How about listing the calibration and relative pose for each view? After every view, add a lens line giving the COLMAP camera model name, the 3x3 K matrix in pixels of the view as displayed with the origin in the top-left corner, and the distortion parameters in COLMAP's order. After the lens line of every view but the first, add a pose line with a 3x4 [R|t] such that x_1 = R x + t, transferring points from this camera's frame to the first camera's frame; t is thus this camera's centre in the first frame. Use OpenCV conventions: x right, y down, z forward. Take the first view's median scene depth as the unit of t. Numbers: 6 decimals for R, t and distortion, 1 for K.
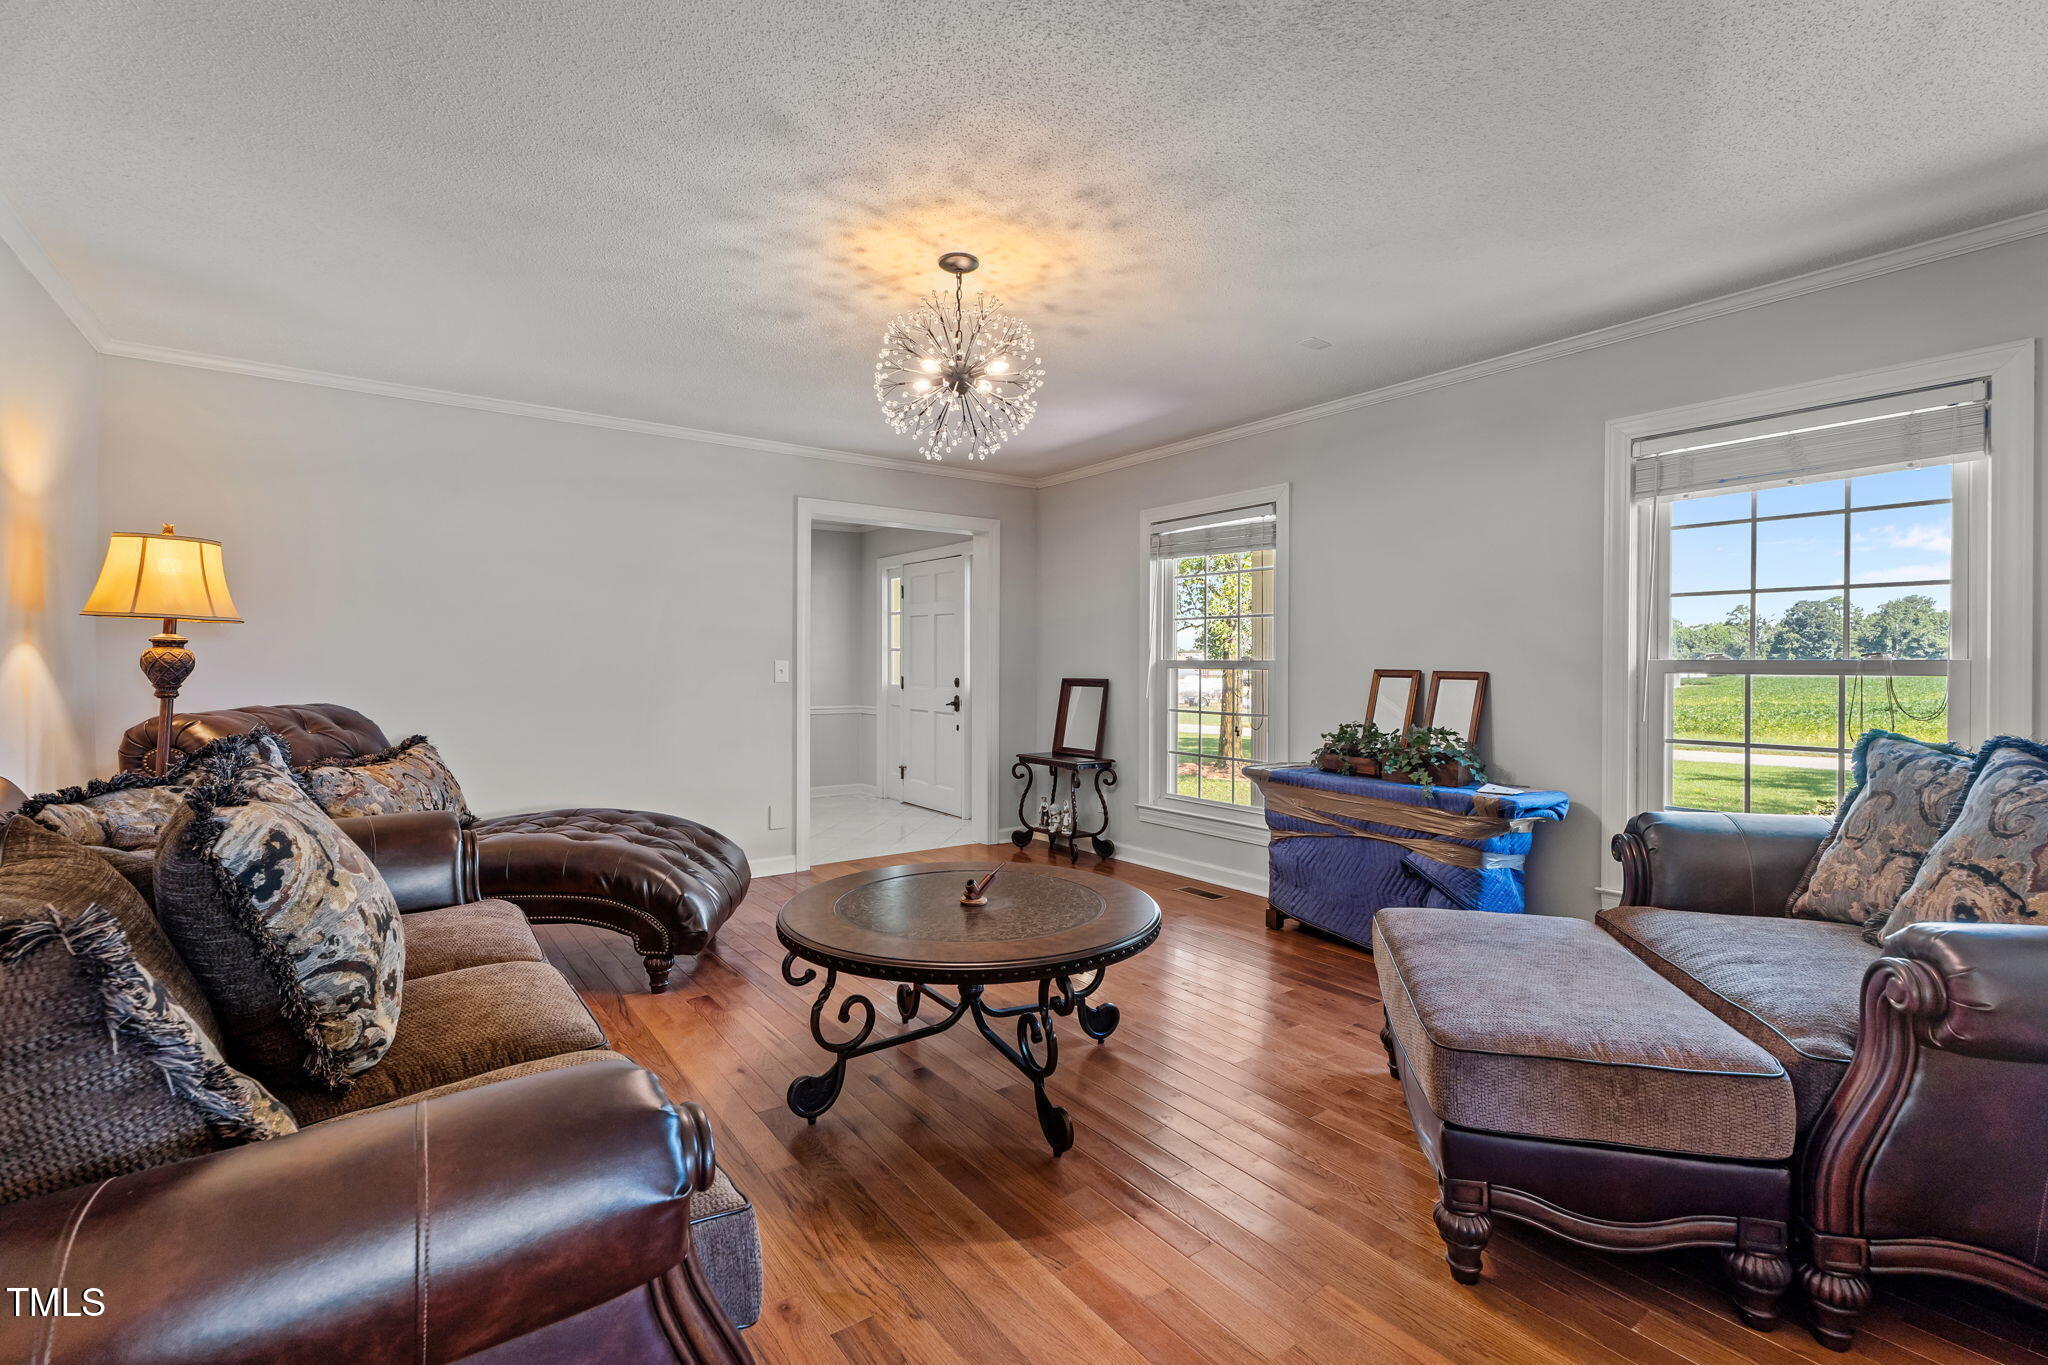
lens RADIAL K [[911.1, 0, 1031.9], [0, 911.1, 671.7], [0, 0, 1]] dist [-0.001558, -0.001297]
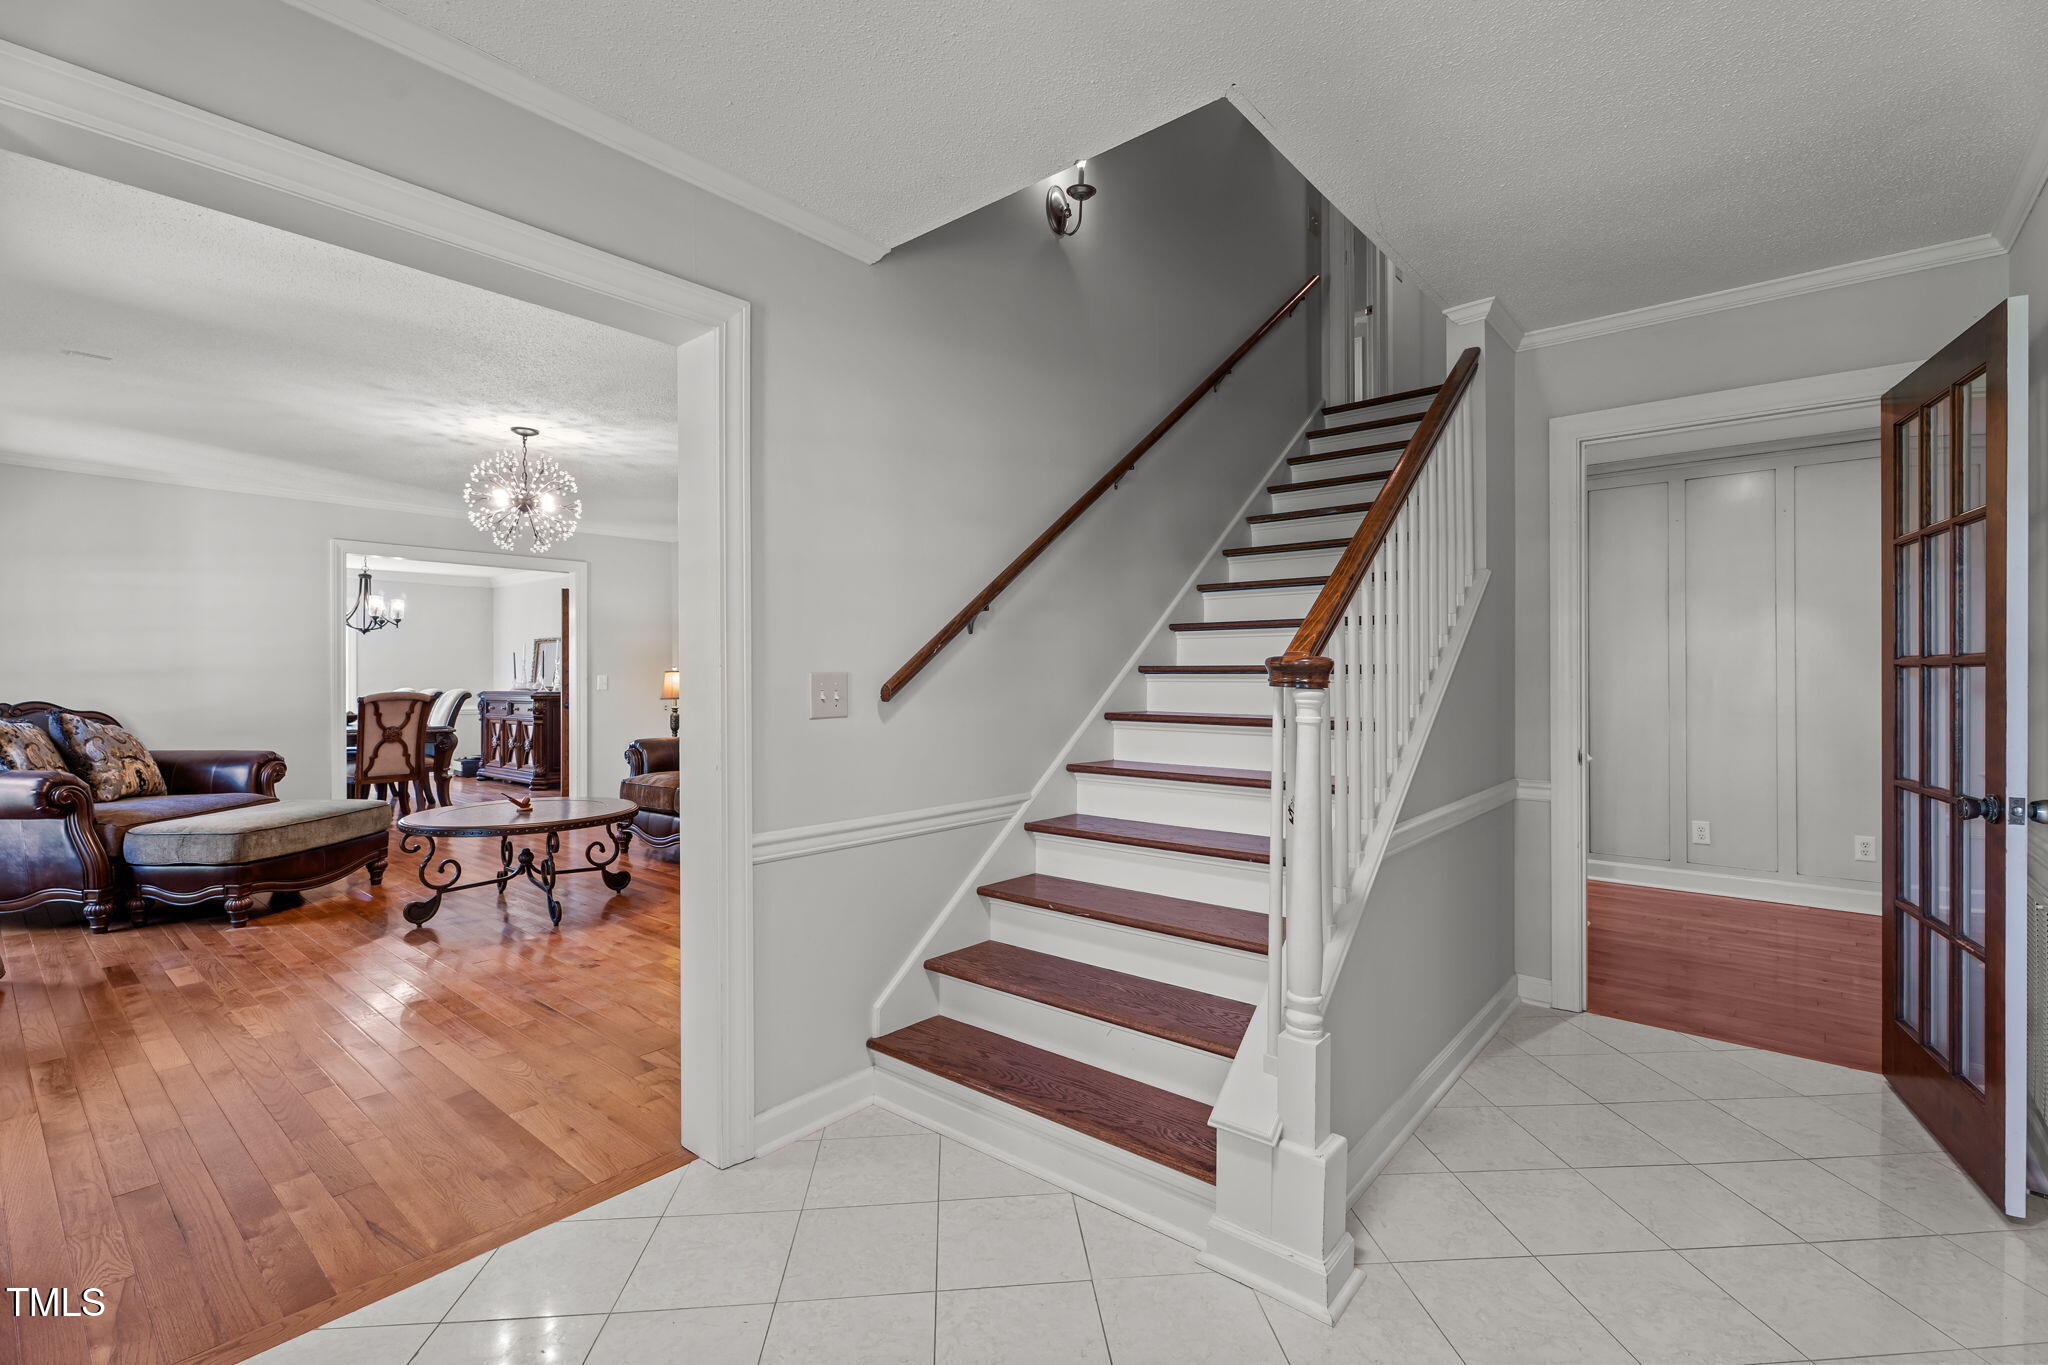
lens RADIAL K [[911.1, 0, 1031.9], [0, 911.1, 671.7], [0, 0, 1]] dist [-0.001558, -0.001297]
pose [[-0.972935, 0.000214, -0.231077, -0.566263], [0.000130, 1.000000, 0.000381, -0.022655], [0.231077, 0.000341, -0.972935, 2.701861]]
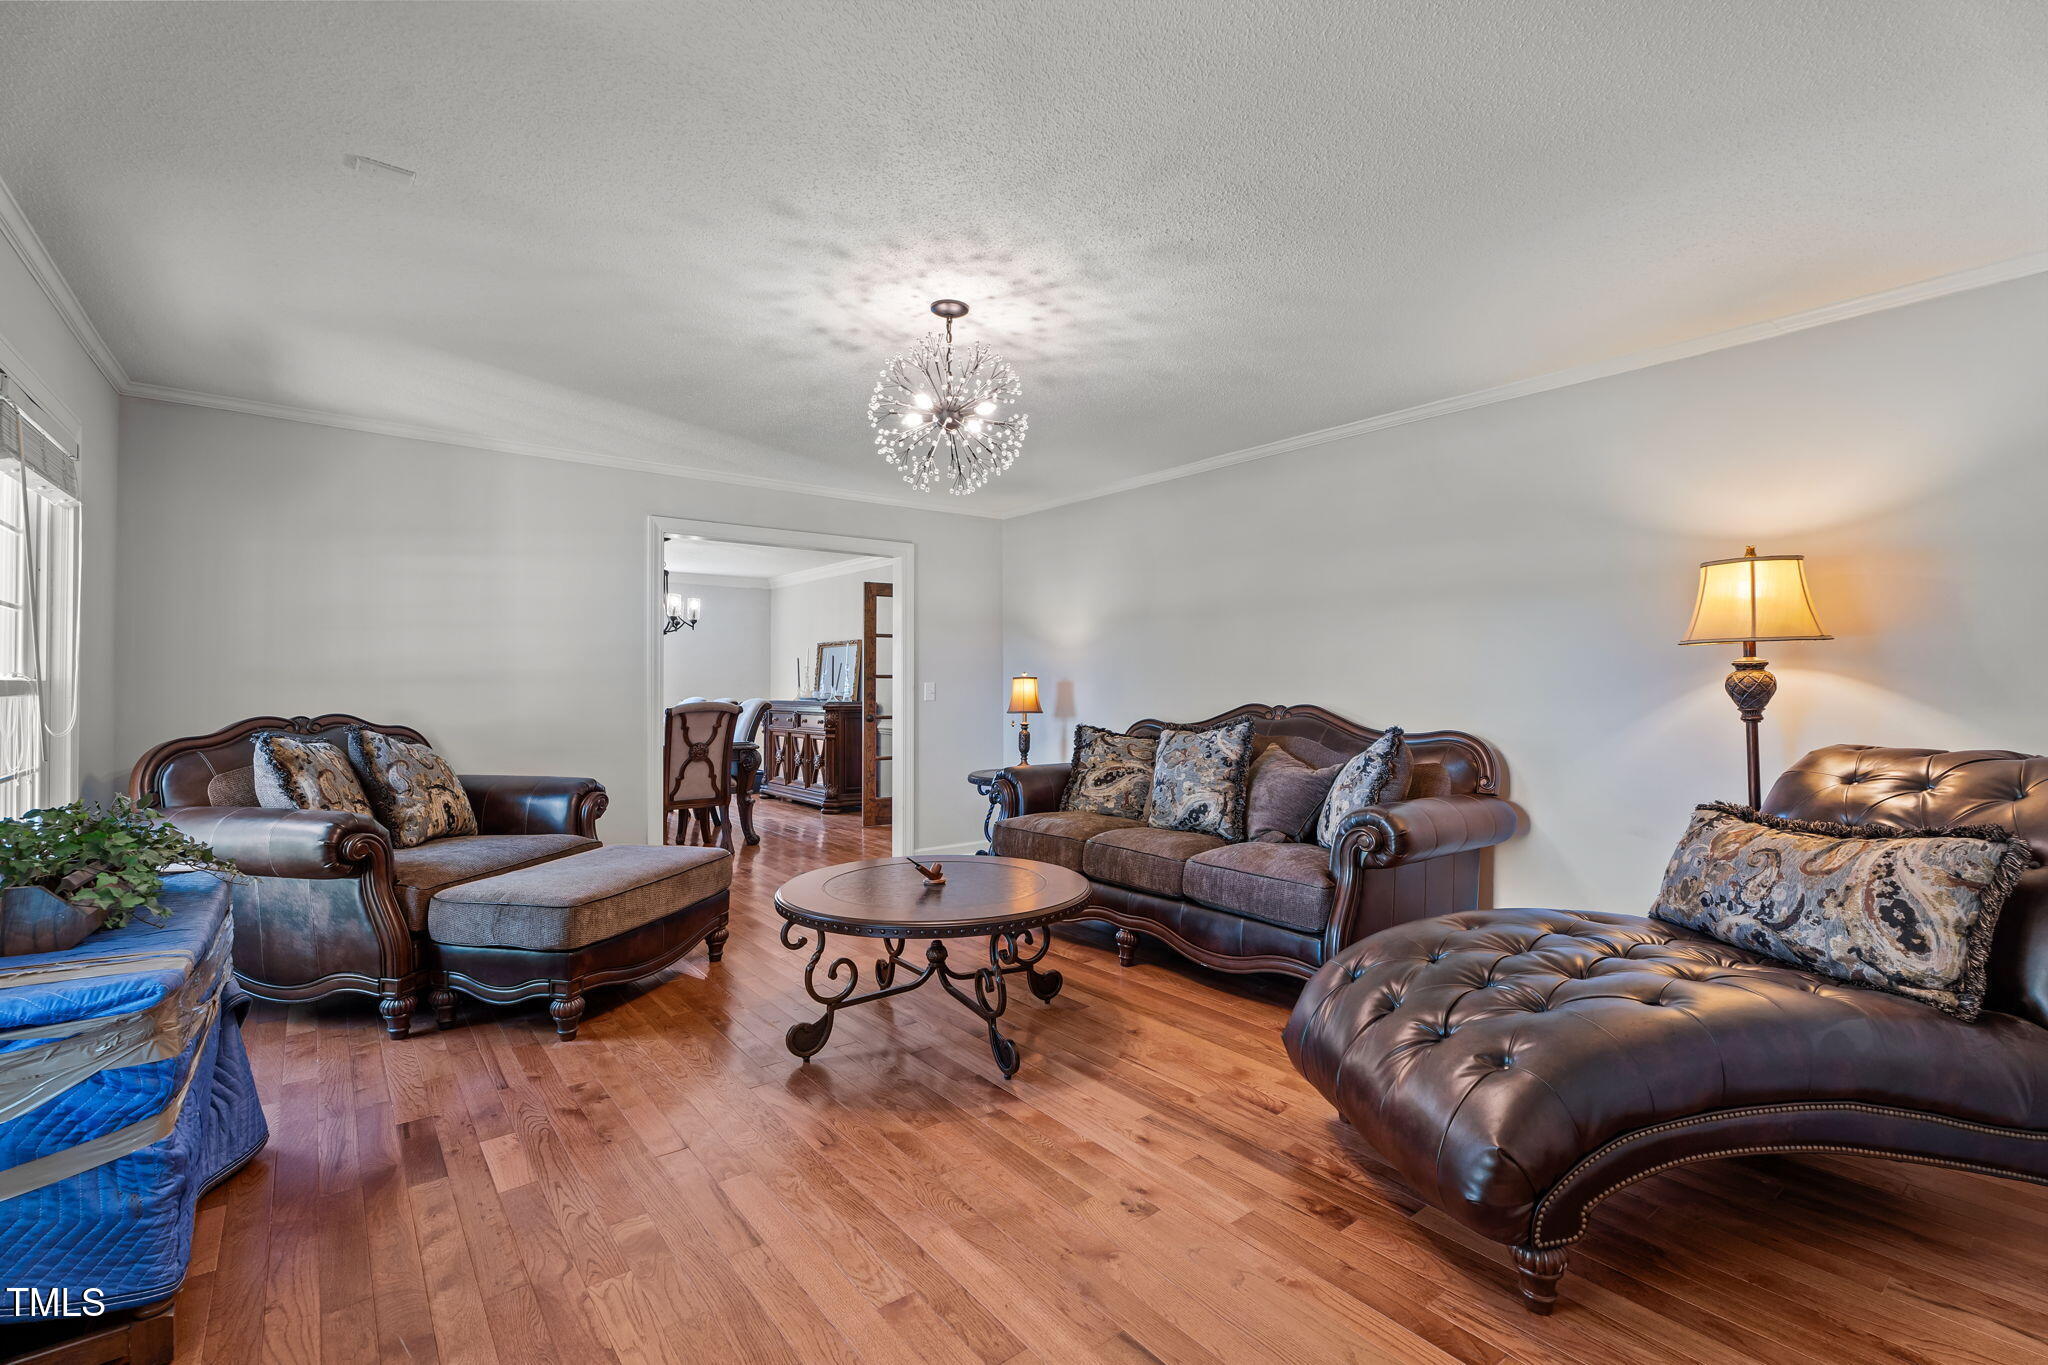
lens RADIAL K [[903.9, 0, 1018.8], [0, 903.9, 670.0], [0, 0, 1]] dist [0.000700, 0.000193]
pose [[-0.999787, -0.000538, -0.020619, -0.136471], [-0.000282, 0.999922, -0.012459, -0.015063], [0.020624, -0.012450, -0.999710, 1.994401]]
